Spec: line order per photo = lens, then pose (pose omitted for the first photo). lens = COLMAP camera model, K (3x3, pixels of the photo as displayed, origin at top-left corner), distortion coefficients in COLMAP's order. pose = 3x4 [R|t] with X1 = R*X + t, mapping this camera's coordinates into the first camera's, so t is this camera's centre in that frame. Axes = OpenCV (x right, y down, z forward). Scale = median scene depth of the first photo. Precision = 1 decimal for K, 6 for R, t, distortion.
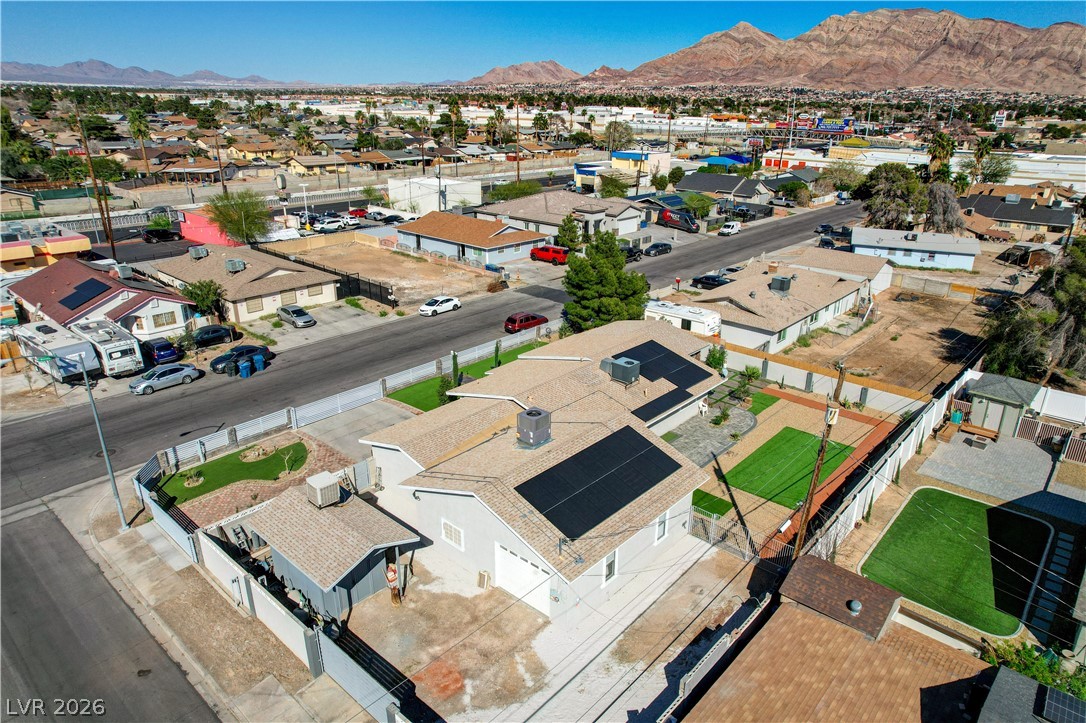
lens RADIAL K [[677.3, 0, 564.0], [0, 677.3, 377.7], [0, 0, 1]] dist [-0.042234, 0.036066]
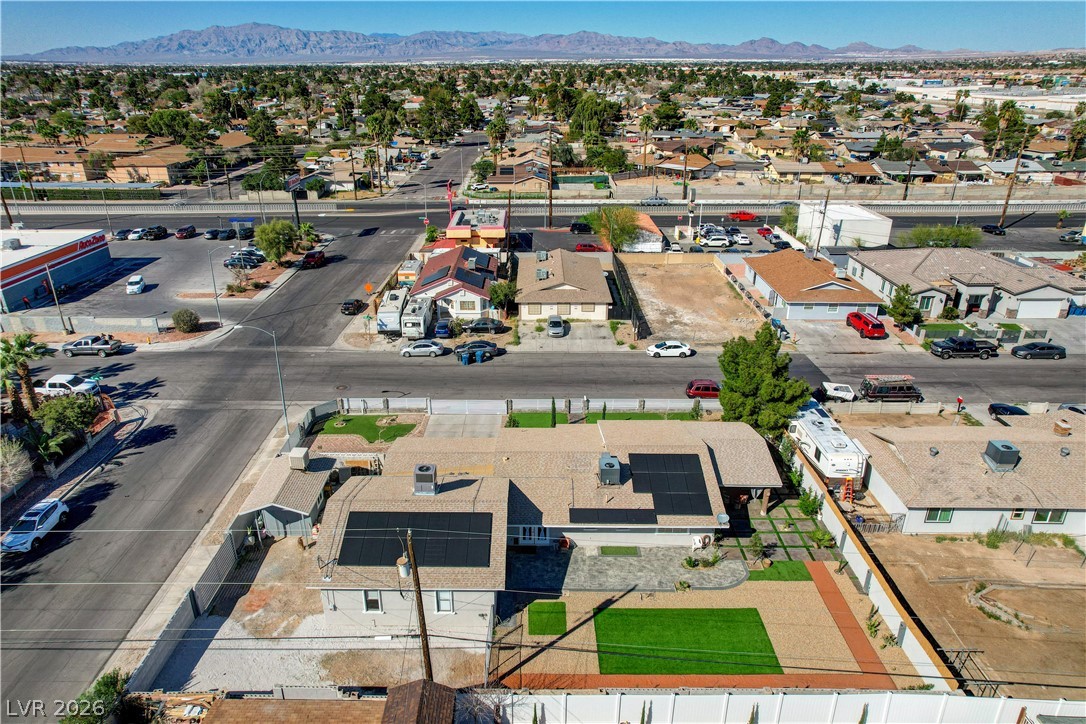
lens RADIAL K [[689.5, 0, 535.8], [0, 689.5, 355.9], [0, 0, 1]] dist [-0.062485, 0.060578]
pose [[0.650837, 0.281096, -0.705263, 0.446429], [-0.279761, 0.952362, 0.121410, -0.172392], [0.705794, 0.118287, 0.698472, 0.111658]]
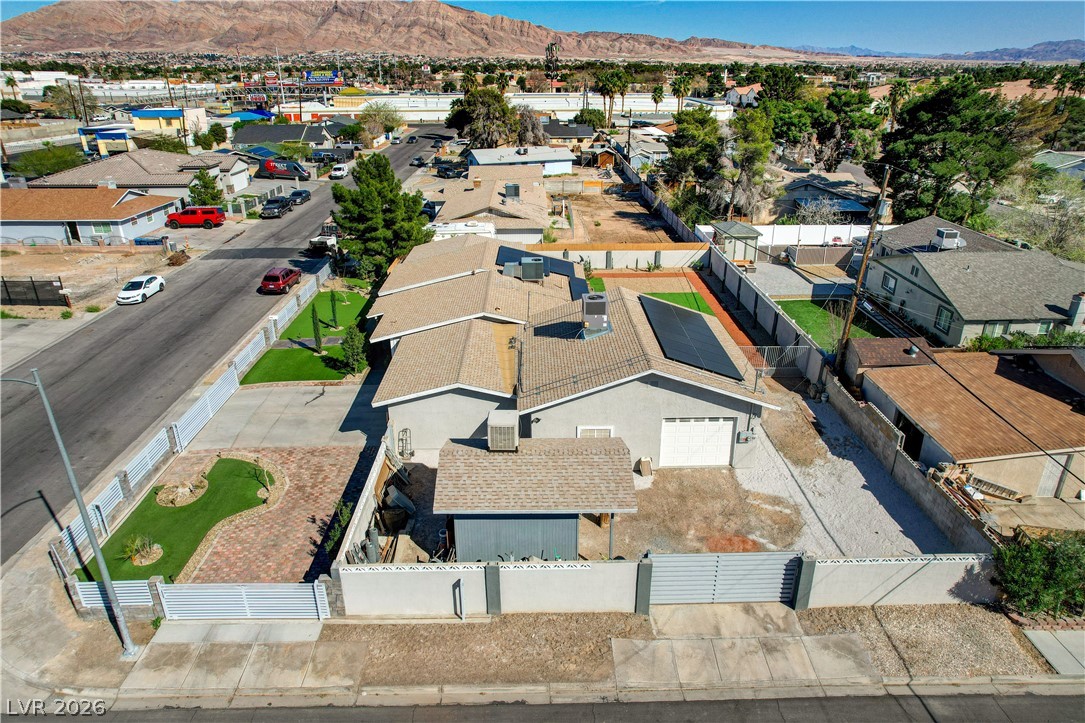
lens RADIAL K [[688.9, 0, 535.3], [0, 688.9, 355.4], [0, 0, 1]] dist [-0.062485, 0.060578]
pose [[0.748598, -0.277134, 0.602327, -0.338715], [0.270317, 0.957094, 0.104403, 0.004522], [-0.605417, 0.084664, 0.791392, 0.143357]]
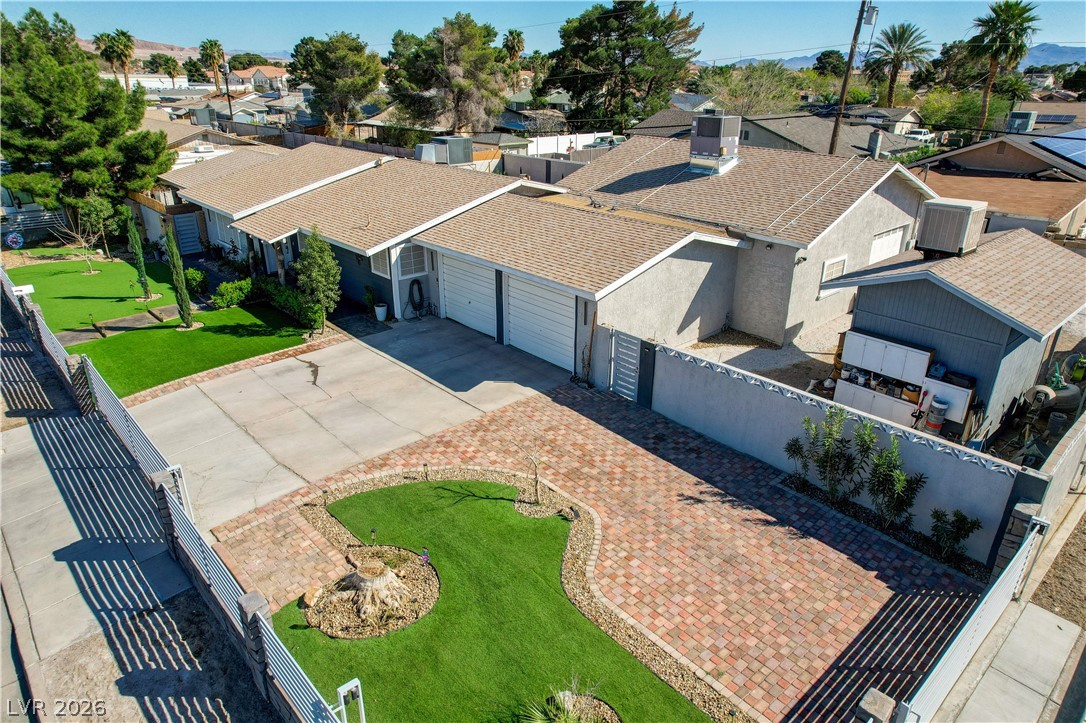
lens RADIAL K [[704.8, 0, 549.7], [0, 704.8, 364.4], [0, 0, 1]] dist [-0.069571, 0.073473]
pose [[0.113517, -0.399454, 0.909698, -0.395085], [0.378269, 0.864034, 0.332201, -0.013988], [-0.918709, 0.306400, 0.249184, 0.507945]]
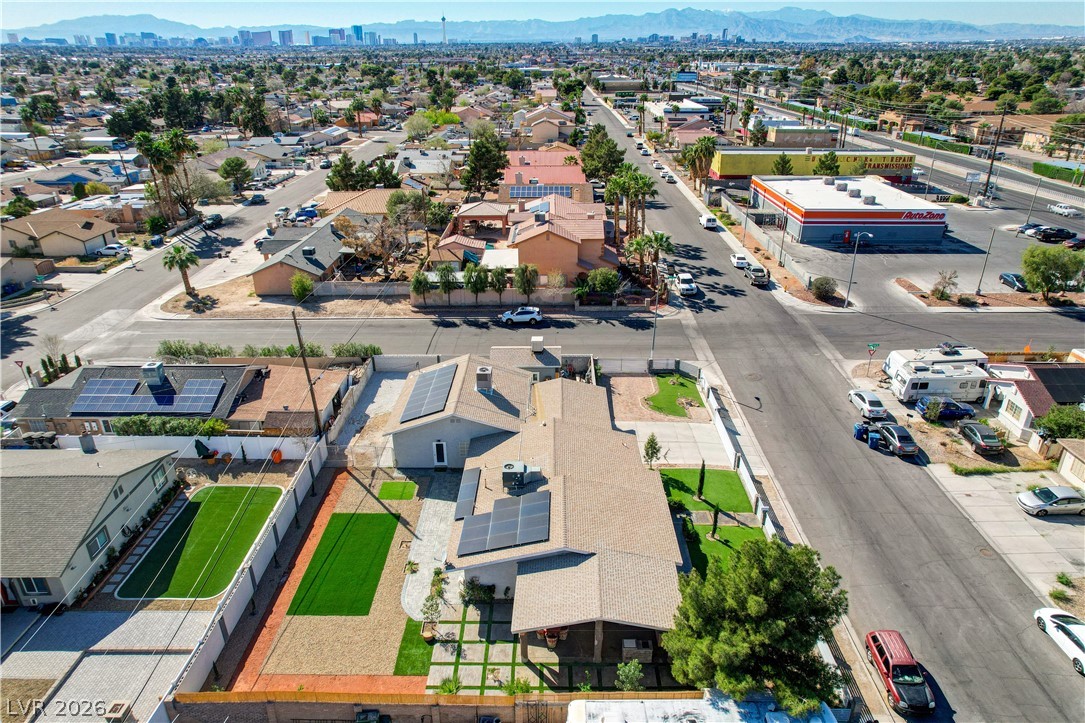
lens RADIAL K [[688.9, 0, 535.3], [0, 688.9, 355.4], [0, 0, 1]] dist [-0.062485, 0.060578]
pose [[-0.770289, 0.251143, -0.586159, 0.389787], [-0.248857, 0.727917, 0.638910, -0.502659], [0.587133, 0.638016, -0.498208, 0.895141]]
